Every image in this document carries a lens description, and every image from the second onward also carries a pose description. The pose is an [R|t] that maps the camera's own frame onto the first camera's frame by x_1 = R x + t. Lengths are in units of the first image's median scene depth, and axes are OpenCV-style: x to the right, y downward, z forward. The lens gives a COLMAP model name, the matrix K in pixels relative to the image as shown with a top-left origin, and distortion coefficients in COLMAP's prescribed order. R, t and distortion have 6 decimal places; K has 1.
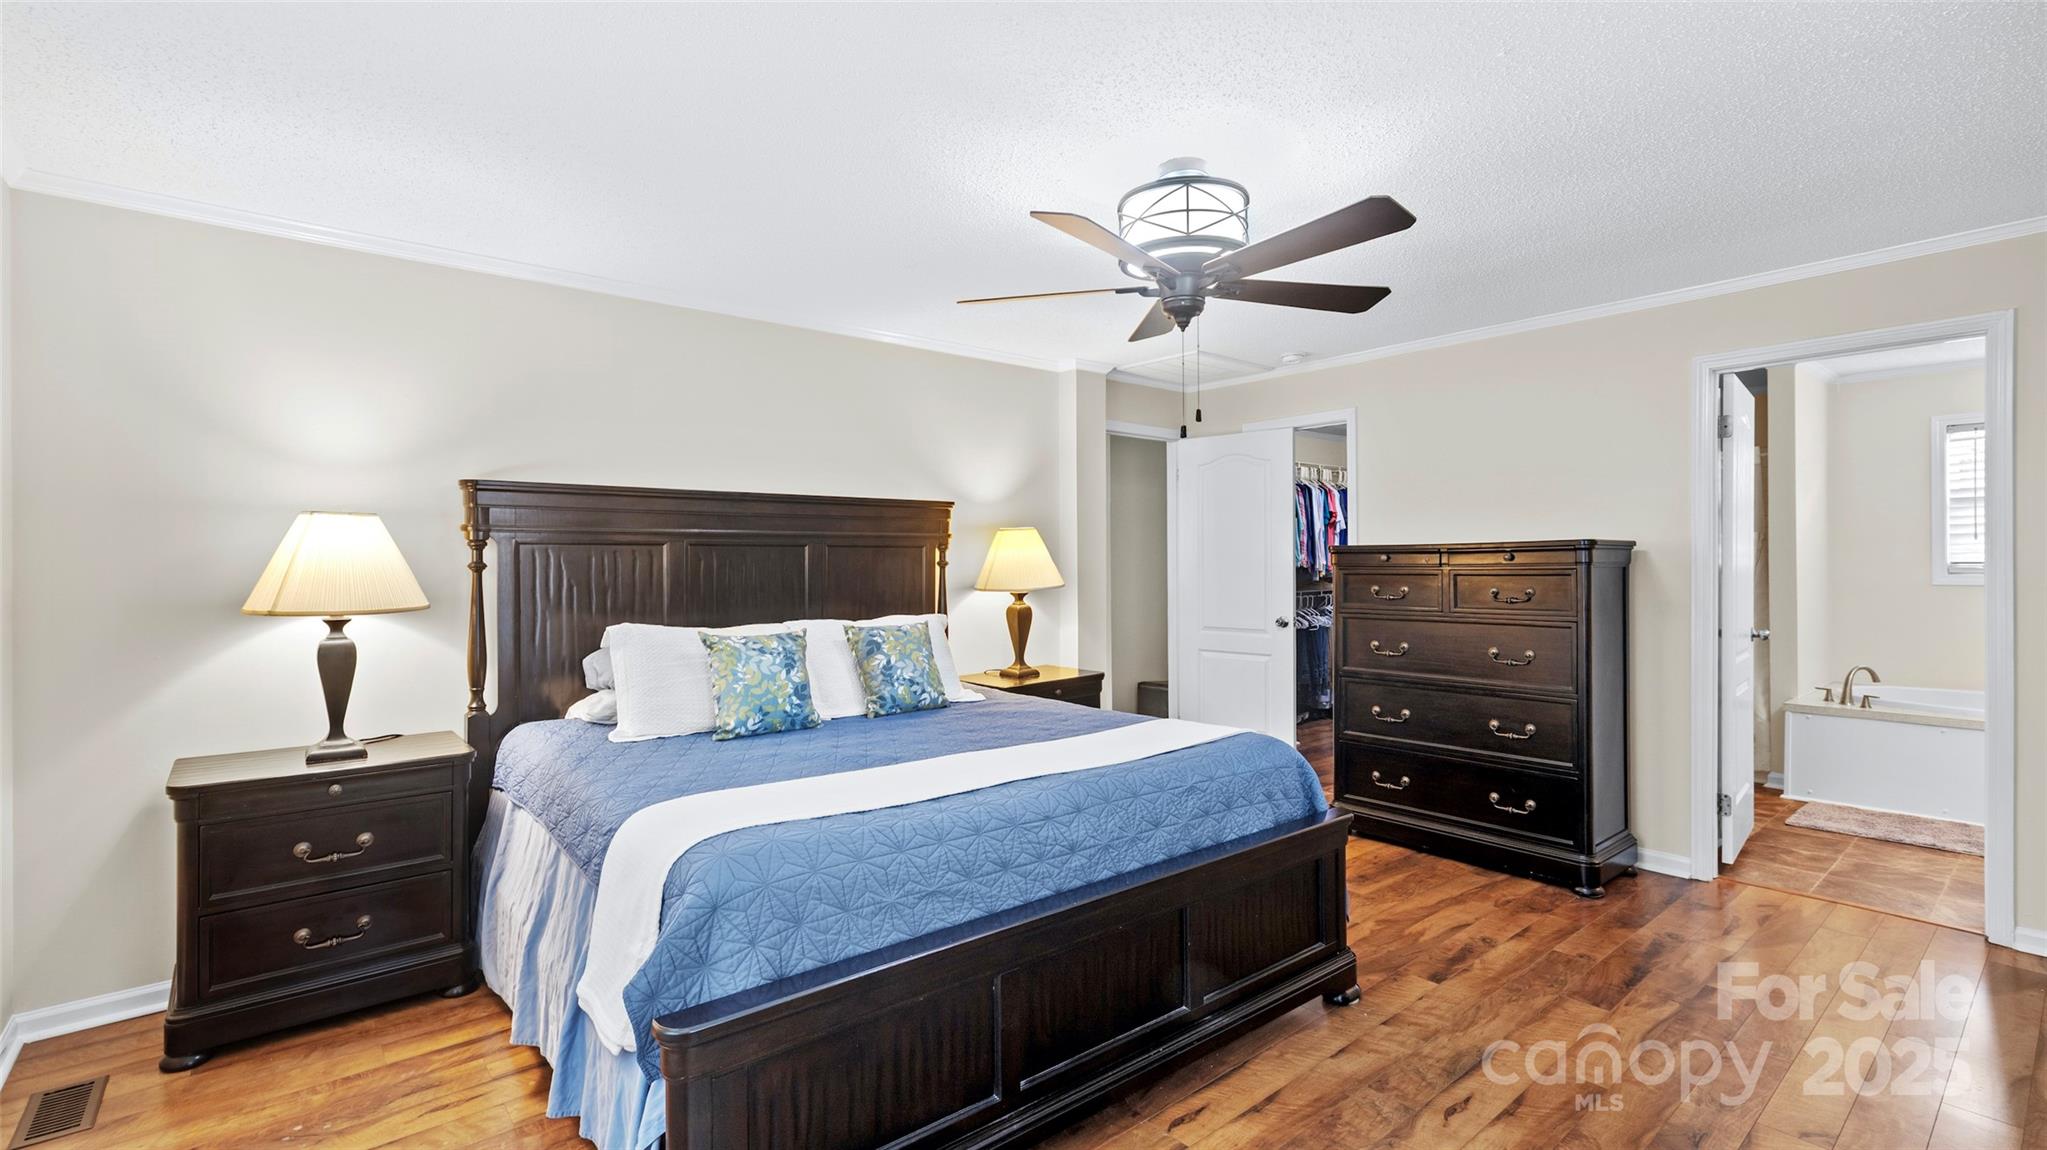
lens RADIAL K [[906.2, 0, 1024.5], [0, 906.2, 563.4], [0, 0, 1]] dist [0.010587, -0.001239]
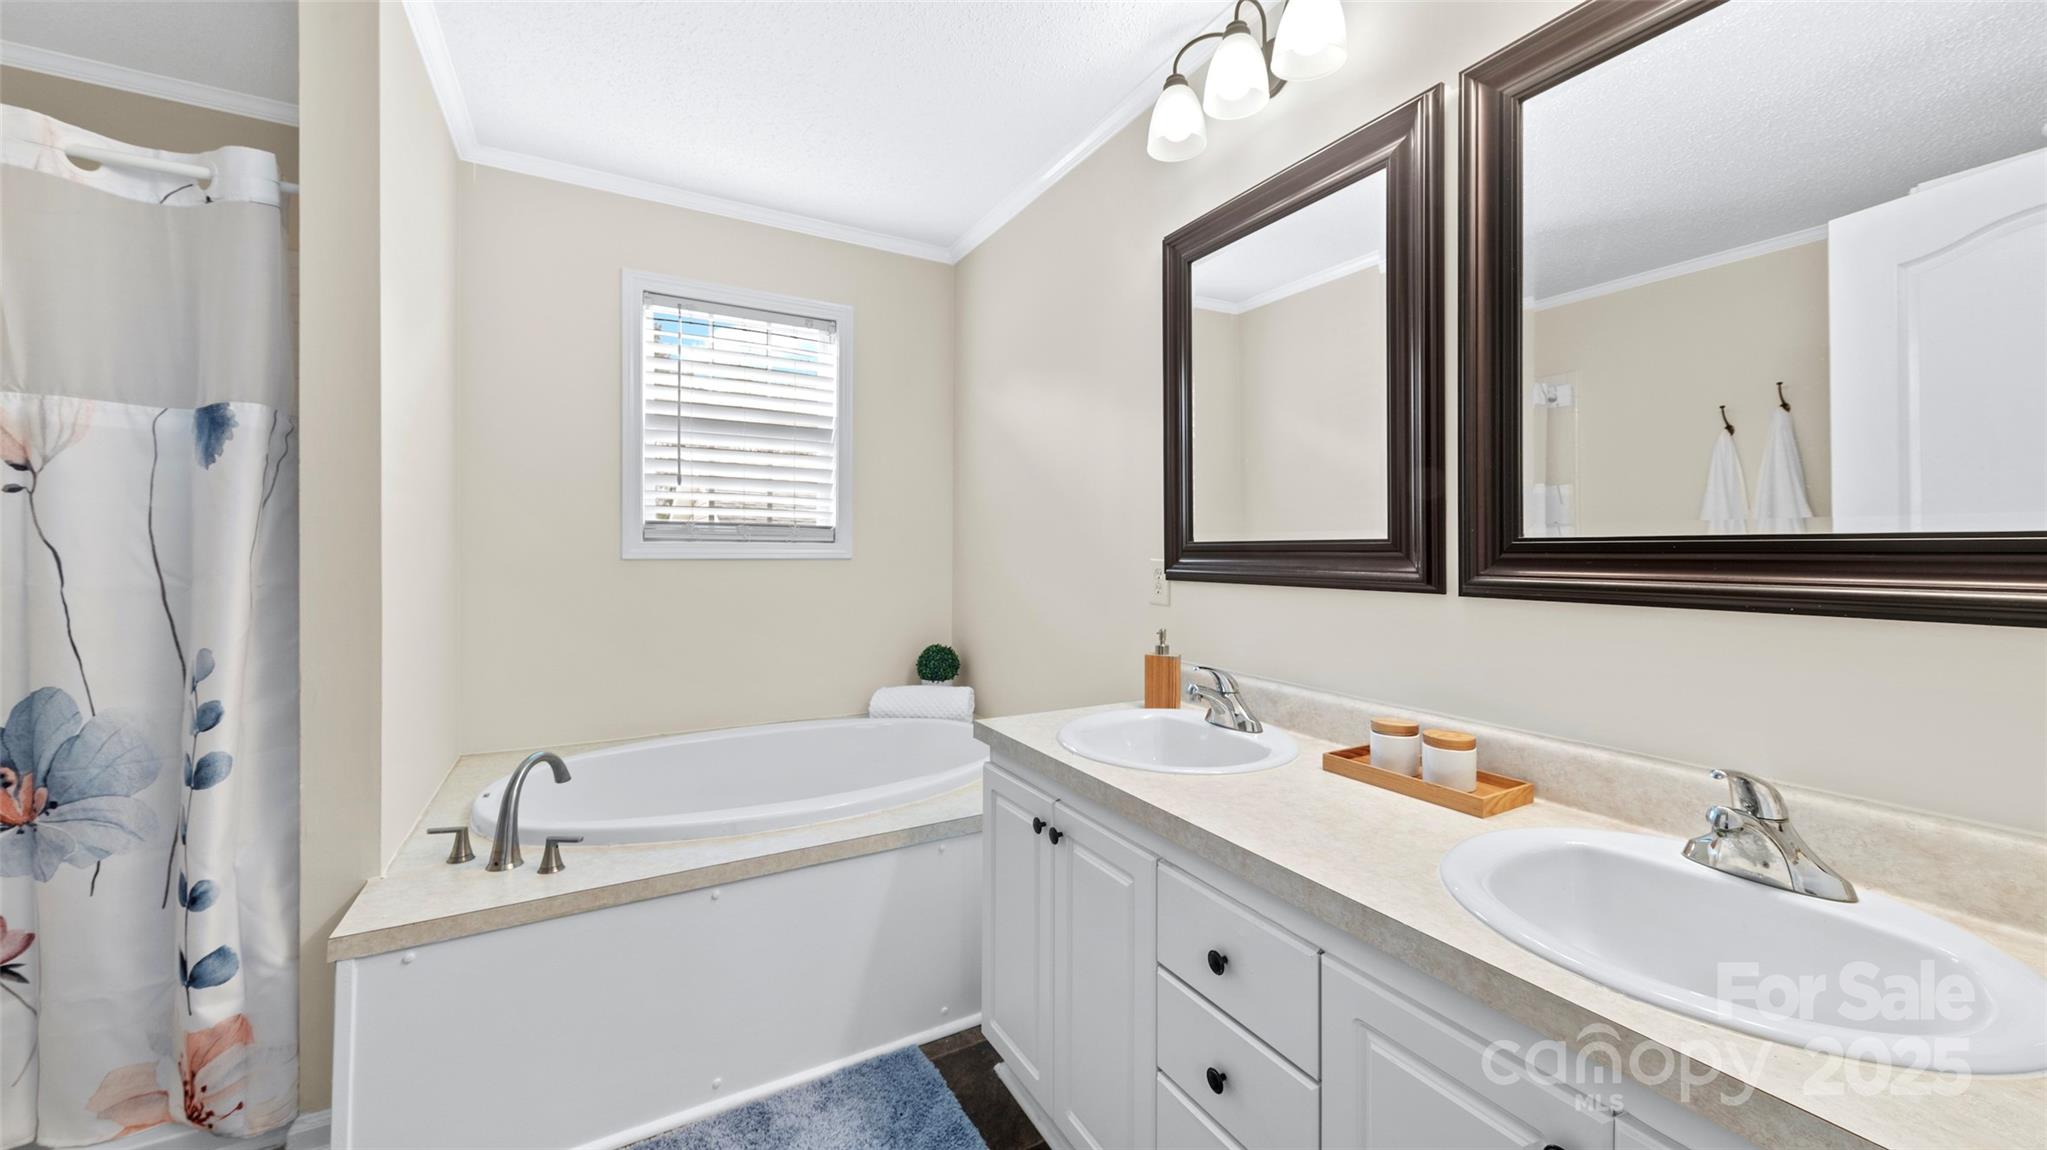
lens RADIAL K [[744.3, 0, 1020.6], [0, 744.3, 555.7], [0, 0, 1]] dist [0.011137, 0.000033]
pose [[0.184690, -0.001049, 0.982796, 0.908739], [-0.011448, 0.999929, 0.003218, 0.026991], [-0.982730, -0.011845, 0.184665, 1.053481]]
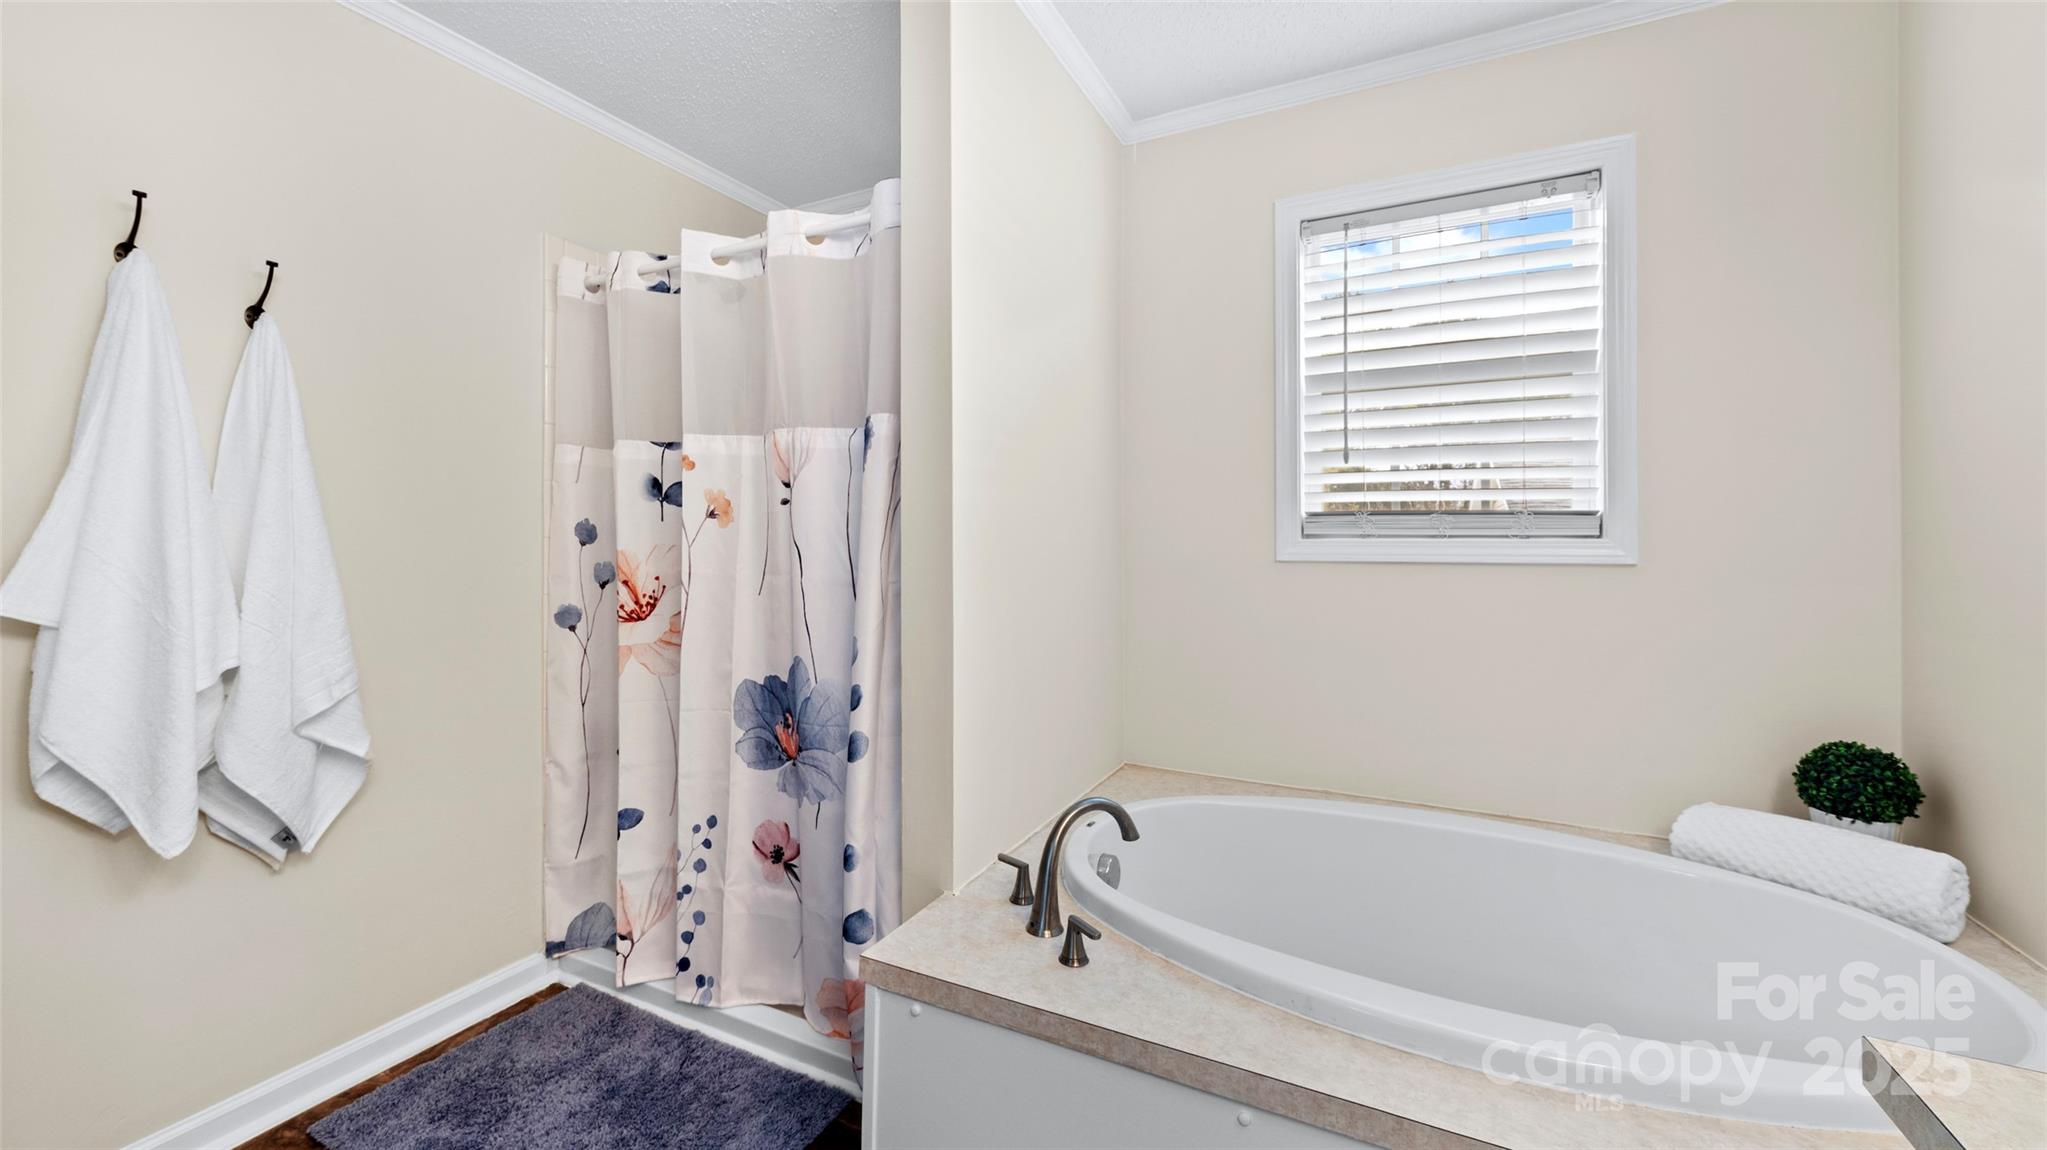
lens RADIAL K [[790.0, 0, 1017.6], [0, 790.0, 539.5], [0, 0, 1]] dist [0.004006, 0.000056]
pose [[0.916501, 0.013648, 0.399800, 1.126725], [-0.012316, 0.999907, -0.005902, 0.026355], [-0.399843, 0.000485, 0.916584, 1.083415]]
